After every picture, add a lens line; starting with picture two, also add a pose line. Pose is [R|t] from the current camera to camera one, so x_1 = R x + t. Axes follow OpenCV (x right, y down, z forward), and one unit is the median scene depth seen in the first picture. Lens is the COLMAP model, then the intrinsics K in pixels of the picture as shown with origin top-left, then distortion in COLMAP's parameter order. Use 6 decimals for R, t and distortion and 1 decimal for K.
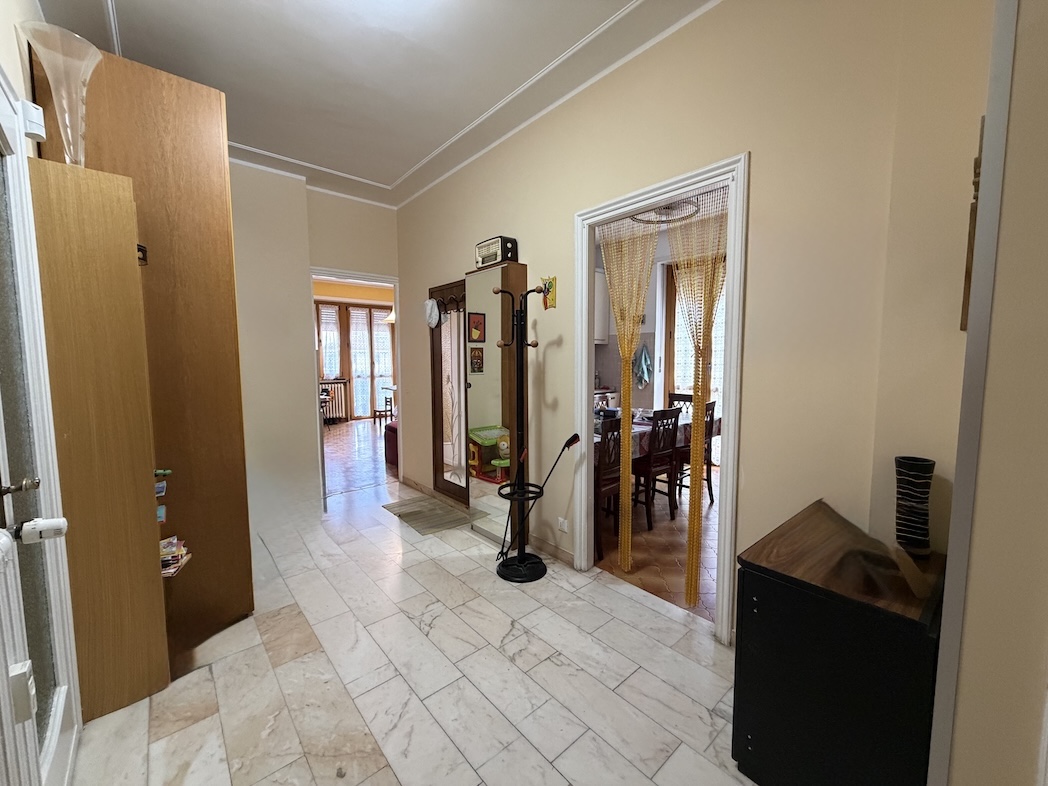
lens RADIAL K [[419.2, 0, 520.7], [0, 419.2, 391.5], [0, 0, 1]] dist [0.000575, 0.000064]
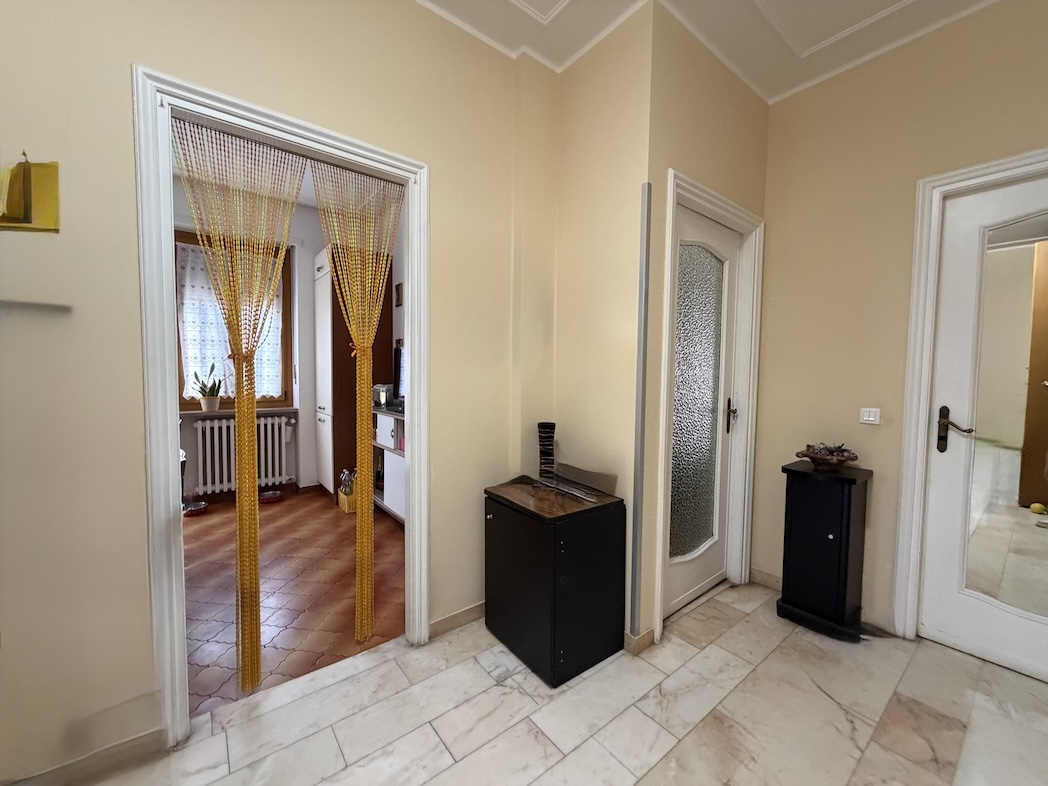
lens RADIAL K [[425.6, 0, 510.8], [0, 425.6, 395.2], [0, 0, 1]] dist [-0.001247, -0.000191]
pose [[0.050756, -0.050750, 0.997421, -0.561184], [0.075411, 0.996052, 0.046843, -0.022552], [-0.995860, 0.072839, 0.054383, 0.805961]]
